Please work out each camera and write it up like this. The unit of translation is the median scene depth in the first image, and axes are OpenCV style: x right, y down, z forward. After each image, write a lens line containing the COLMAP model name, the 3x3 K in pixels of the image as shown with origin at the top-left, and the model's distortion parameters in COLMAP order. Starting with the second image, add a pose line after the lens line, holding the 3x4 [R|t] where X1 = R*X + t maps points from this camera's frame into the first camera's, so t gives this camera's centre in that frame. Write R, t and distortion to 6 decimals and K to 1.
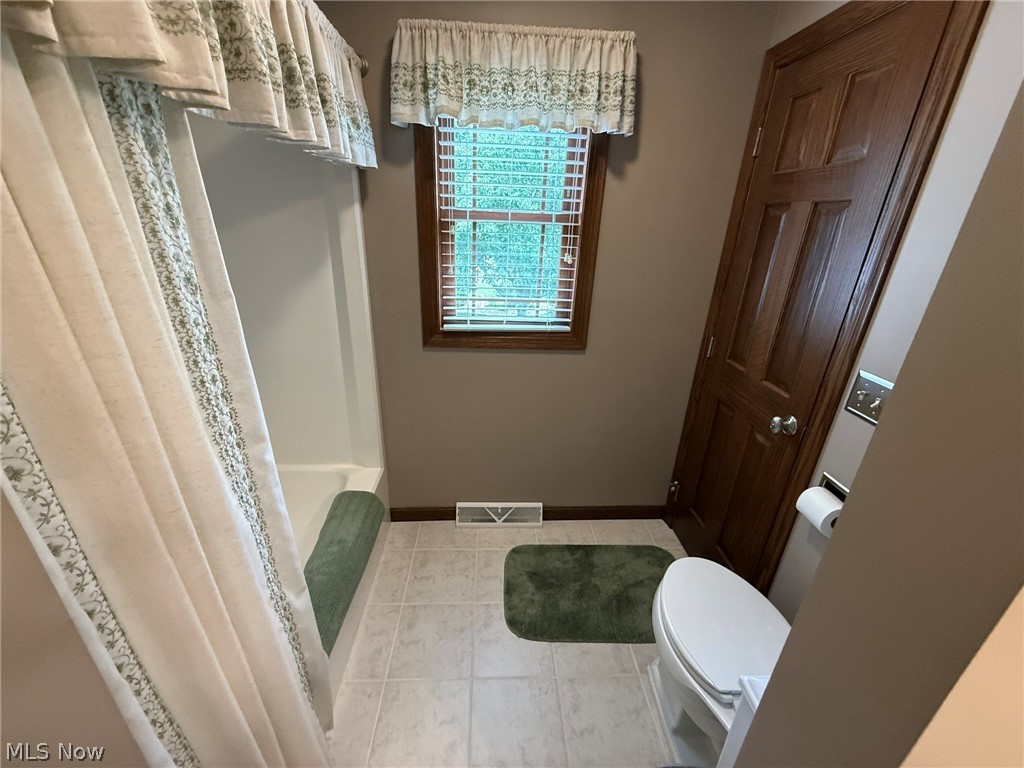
lens RADIAL K [[407.0, 0, 513.3], [0, 407.0, 386.5], [0, 0, 1]] dist [-0.002231, 0.000325]
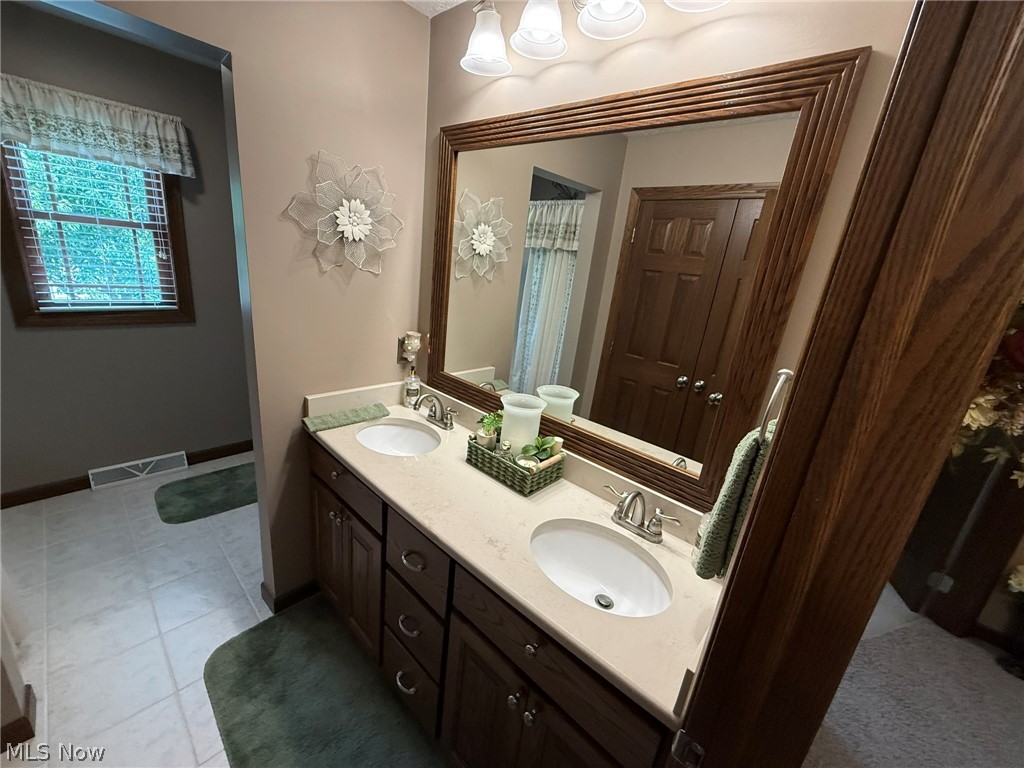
lens RADIAL K [[407.0, 0, 509.2], [0, 407.0, 386.2], [0, 0, 1]] dist [-0.002231, 0.000325]
pose [[0.722309, -0.166075, 0.671333, -0.018908], [0.194328, 0.980367, 0.033441, 0.330787], [-0.663706, 0.106304, 0.740401, -0.826769]]
